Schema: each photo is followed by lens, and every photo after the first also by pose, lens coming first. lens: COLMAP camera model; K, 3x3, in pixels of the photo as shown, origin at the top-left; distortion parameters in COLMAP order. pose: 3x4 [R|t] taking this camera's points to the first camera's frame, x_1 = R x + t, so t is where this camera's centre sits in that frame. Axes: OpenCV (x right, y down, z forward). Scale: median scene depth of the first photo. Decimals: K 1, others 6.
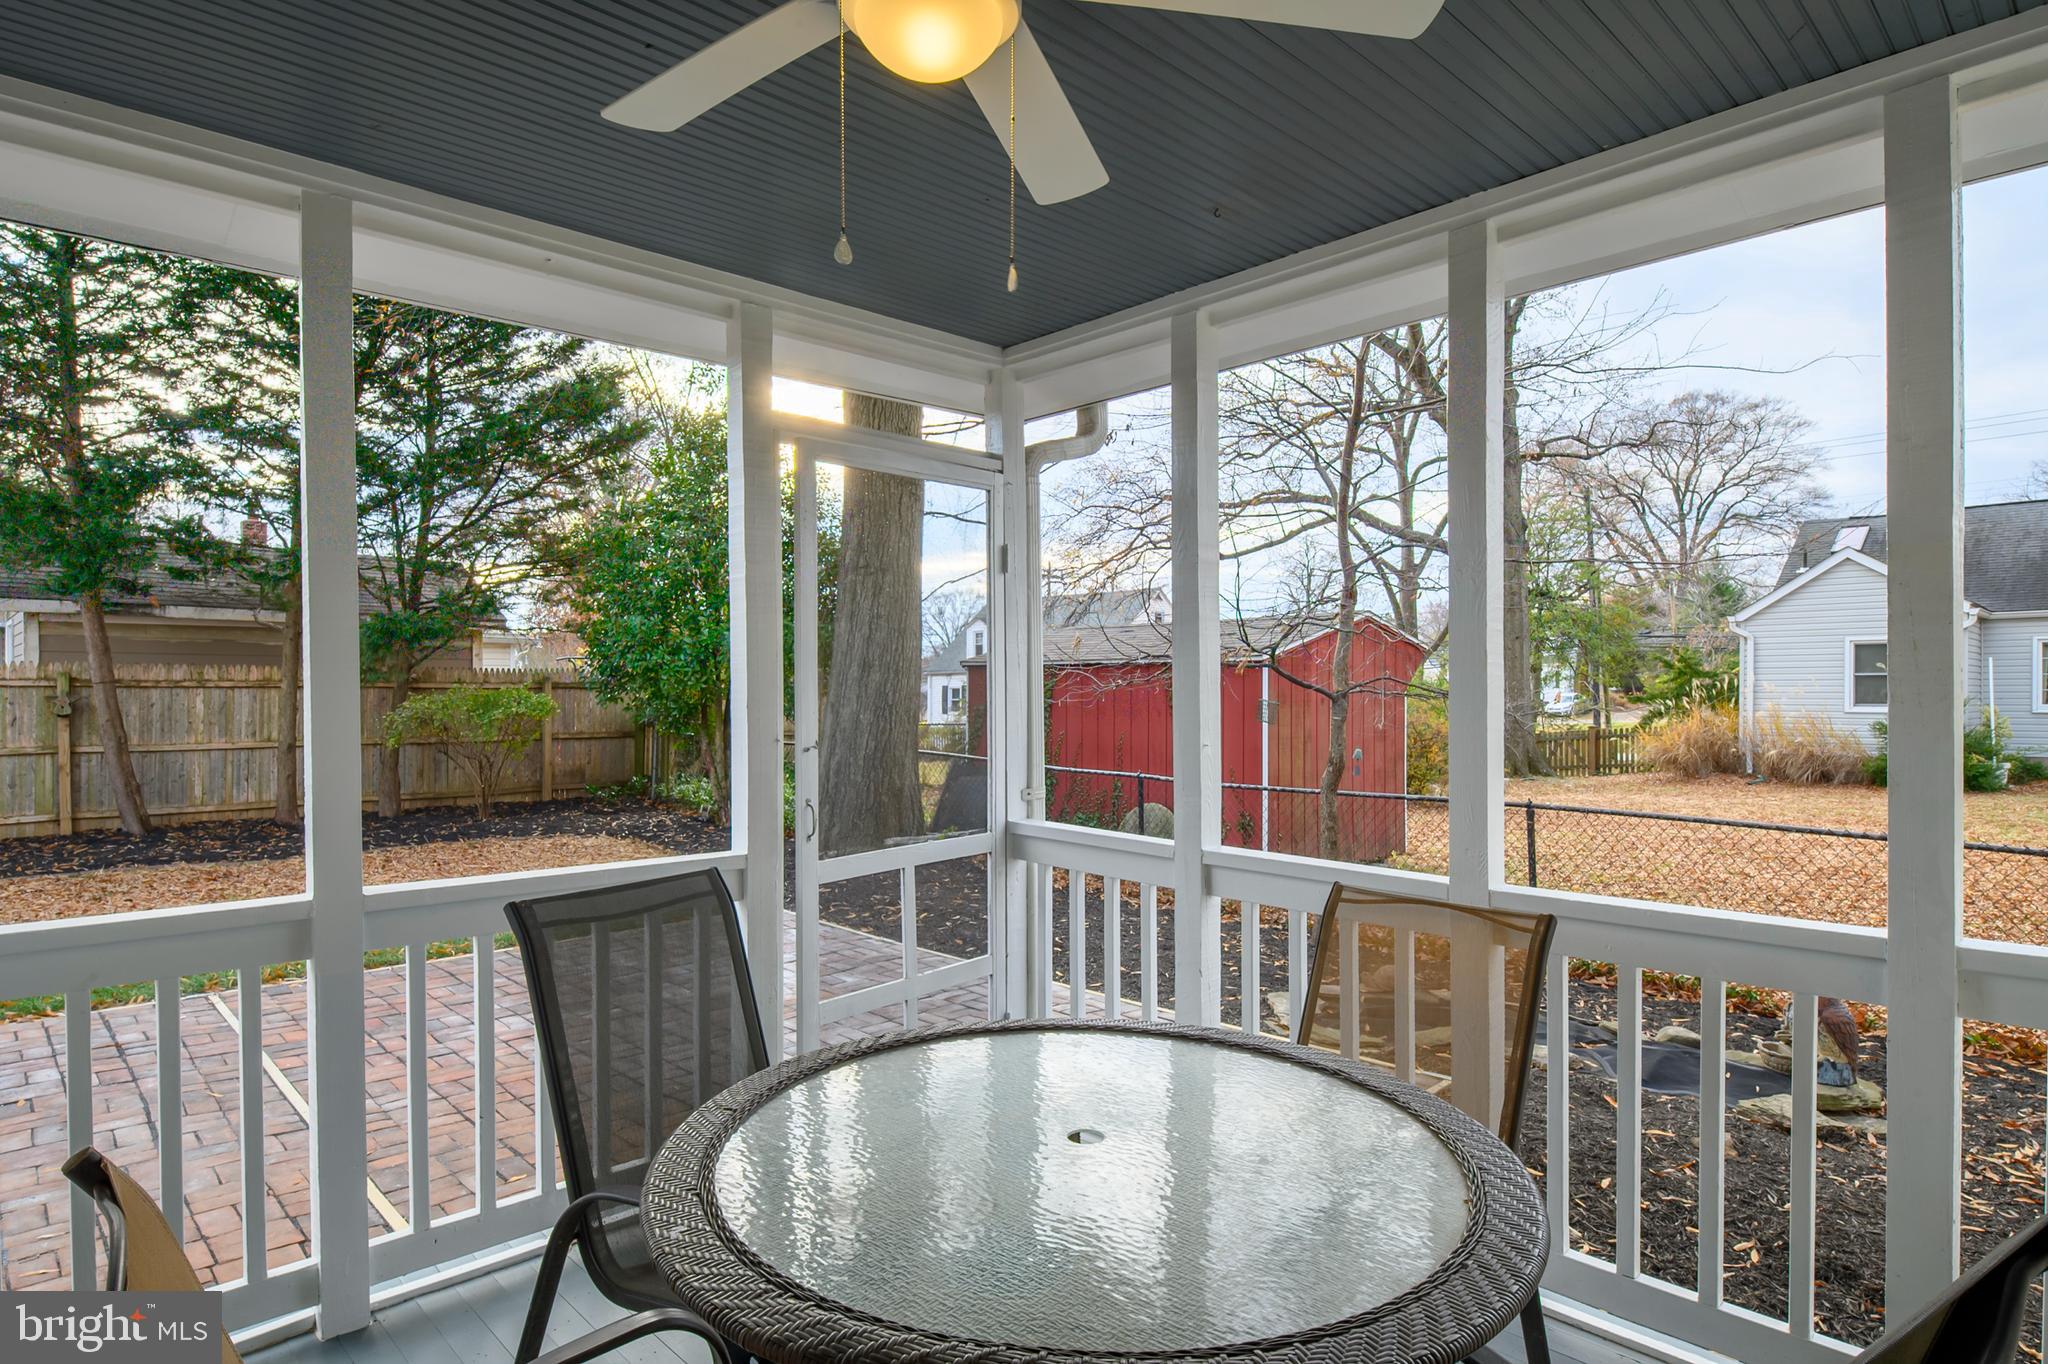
lens RADIAL K [[1107.2, 0, 1025.2], [0, 1107.2, 687.6], [0, 0, 1]] dist [-0.009581, 0.000148]
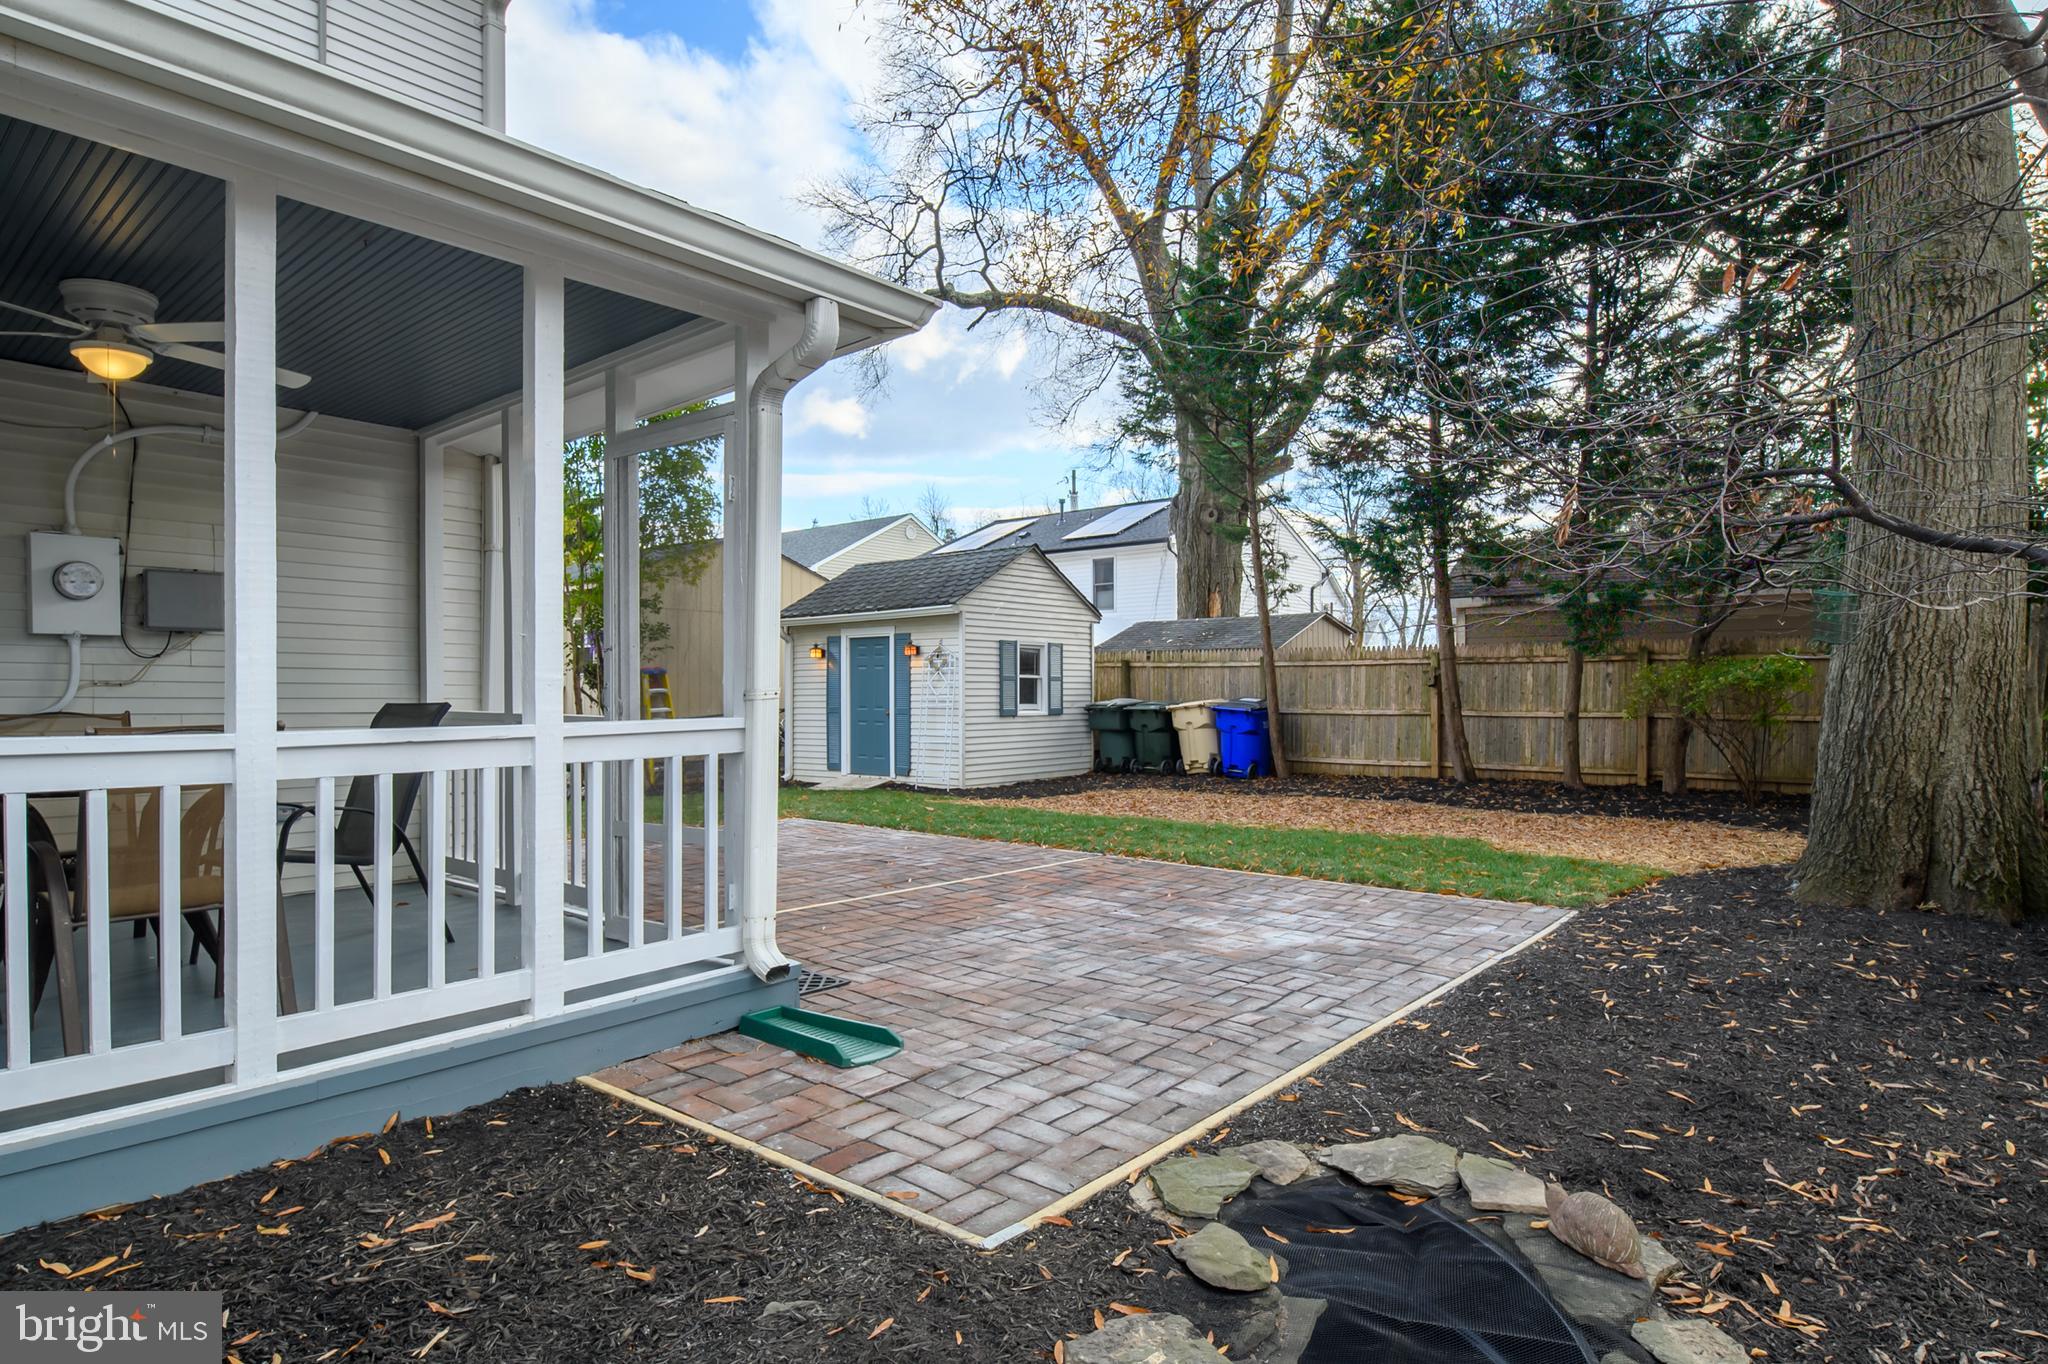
lens RADIAL K [[1107.2, 0, 1022.8], [0, 1107.2, 692.2], [0, 0, 1]] dist [-0.009581, 0.000148]
pose [[0.092748, 0.005168, -0.995676, 0.349509], [0.004234, 0.999975, 0.005585, 0.022150], [0.995681, -0.004734, 0.092724, 0.370122]]
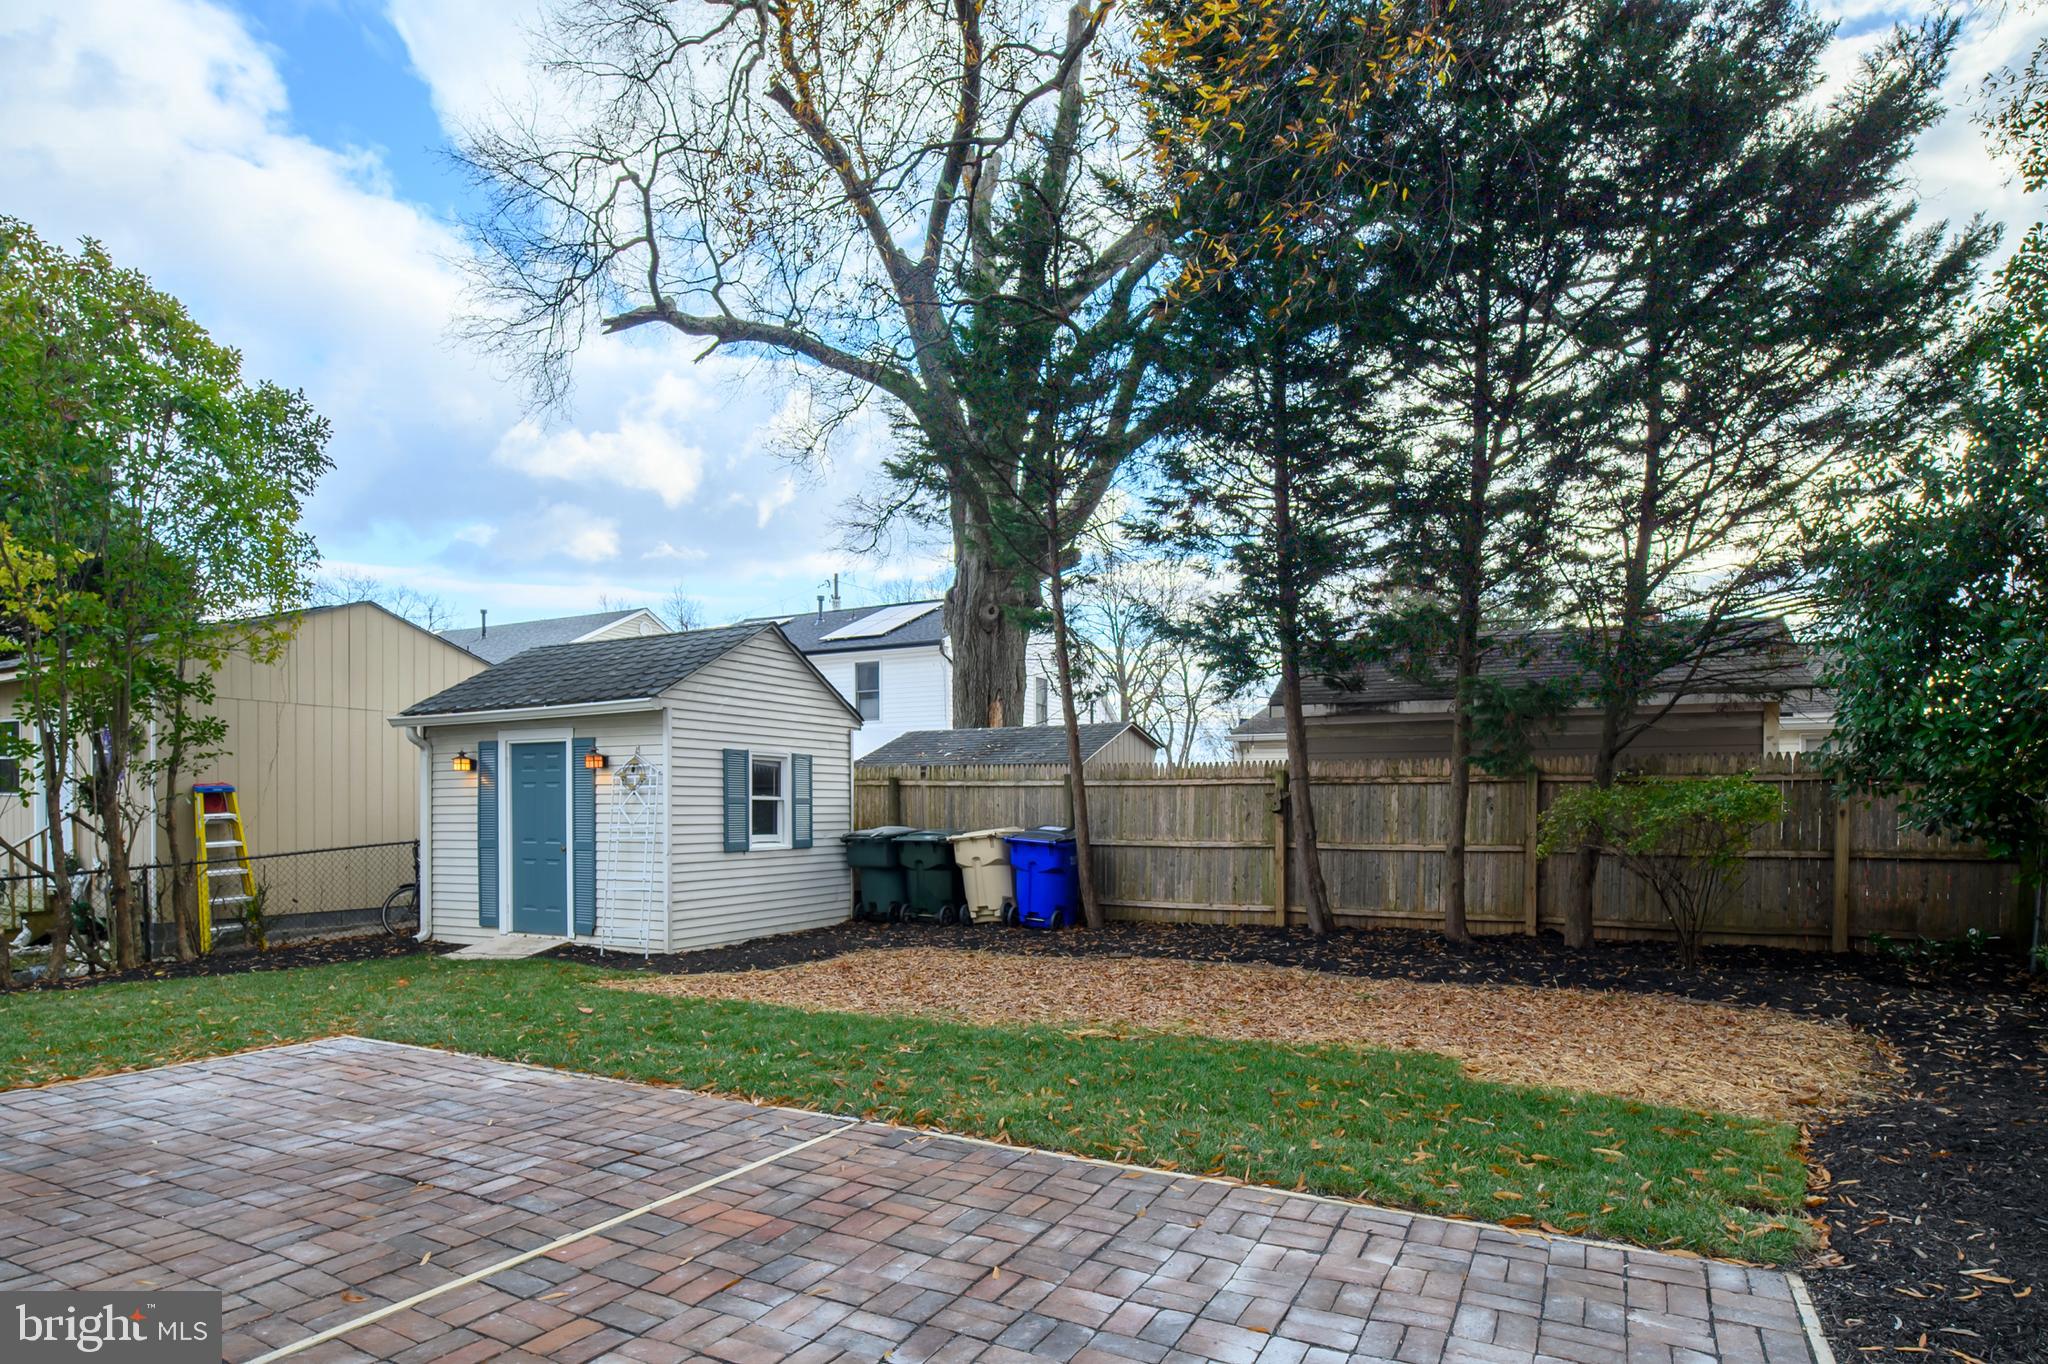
lens RADIAL K [[1107.2, 0, 1048.8], [0, 1107.2, 823.6], [0, 0, 1]] dist [-0.009581, 0.000148]
pose [[0.320898, 0.017057, -0.946960, 0.044775], [0.002120, 0.999822, 0.018728, 0.015293], [0.947111, -0.008017, 0.320805, 0.424349]]
